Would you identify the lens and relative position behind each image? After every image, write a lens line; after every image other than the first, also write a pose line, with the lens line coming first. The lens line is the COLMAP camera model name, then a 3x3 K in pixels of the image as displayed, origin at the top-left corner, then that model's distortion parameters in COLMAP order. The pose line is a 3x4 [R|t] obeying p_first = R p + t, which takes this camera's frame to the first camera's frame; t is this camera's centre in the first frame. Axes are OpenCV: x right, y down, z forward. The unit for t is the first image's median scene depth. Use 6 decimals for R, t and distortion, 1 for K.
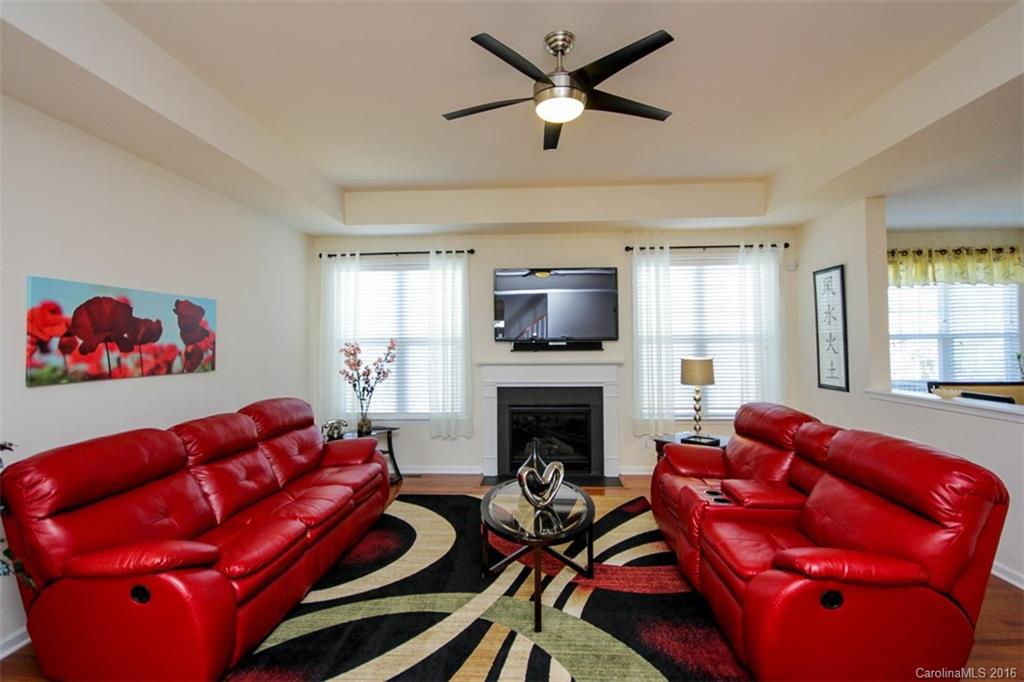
lens RADIAL K [[454.7, 0, 514.8], [0, 454.7, 323.1], [0, 0, 1]] dist [0.011232, 0.000093]
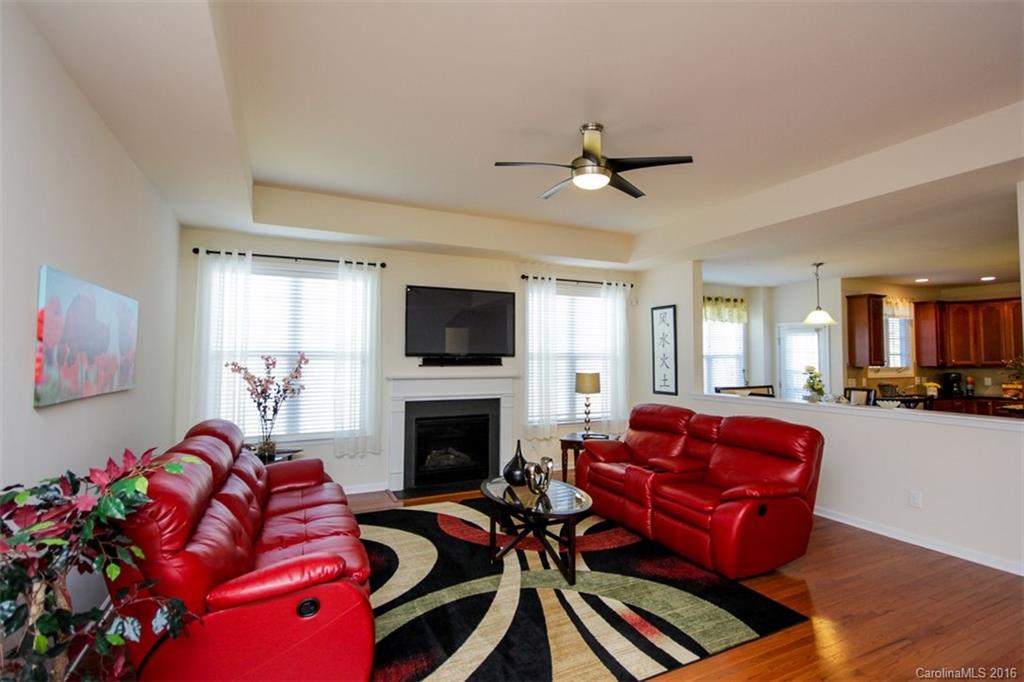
lens RADIAL K [[476.0, 0, 512.9], [0, 476.0, 330.9], [0, 0, 1]] dist [0.015719, -0.011884]
pose [[0.881509, 0.037118, 0.470706, -0.373252], [-0.031116, 0.999305, -0.020529, -0.001889], [-0.471141, 0.003450, 0.882051, -0.051807]]
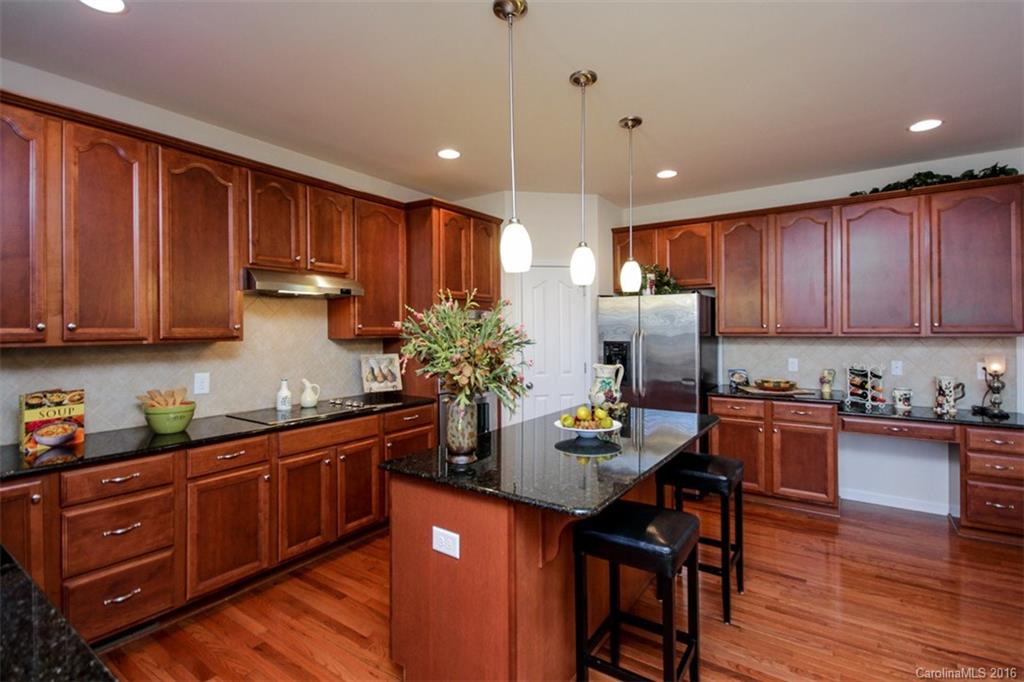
lens RADIAL K [[476.0, 0, 512.9], [0, 476.0, 330.9], [0, 0, 1]] dist [0.015719, -0.011884]
pose [[-0.844289, 0.003924, 0.535874, 1.166944], [-0.016275, 0.999324, -0.032960, 0.026197], [-0.535642, -0.036549, -0.843654, 0.698531]]
